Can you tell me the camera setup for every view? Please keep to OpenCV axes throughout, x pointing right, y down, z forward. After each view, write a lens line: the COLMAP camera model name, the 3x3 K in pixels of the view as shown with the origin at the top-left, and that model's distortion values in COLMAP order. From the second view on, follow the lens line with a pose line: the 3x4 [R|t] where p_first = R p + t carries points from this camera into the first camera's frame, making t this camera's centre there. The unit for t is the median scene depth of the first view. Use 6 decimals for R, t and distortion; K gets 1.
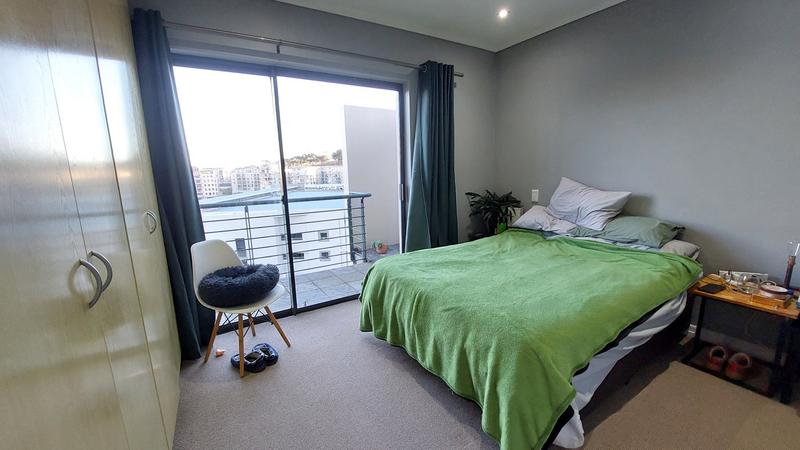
lens RADIAL K [[316.0, 0, 401.1], [0, 316.0, 226.6], [0, 0, 1]] dist [-0.017343, 0.000118]
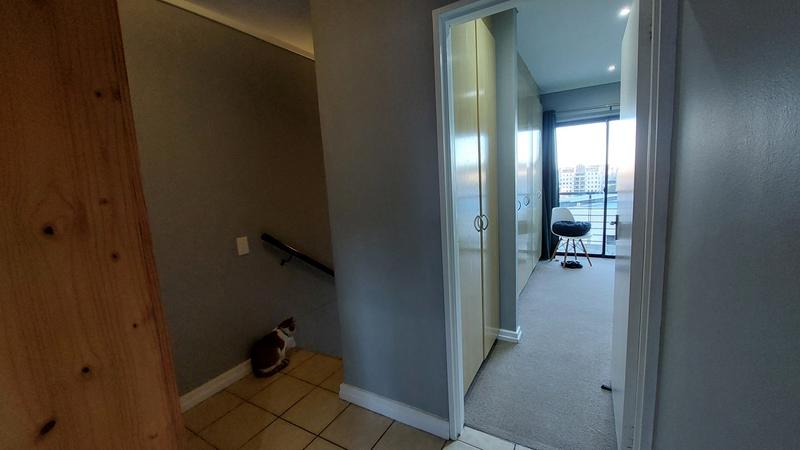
lens RADIAL K [[316.0, 0, 401.6], [0, 316.0, 224.6], [0, 0, 1]] dist [-0.017343, 0.000118]
pose [[0.463761, 0.113695, -0.878635, 0.814732], [-0.111932, 0.991304, 0.069195, 0.143576], [0.878861, 0.066258, 0.472454, -1.001070]]
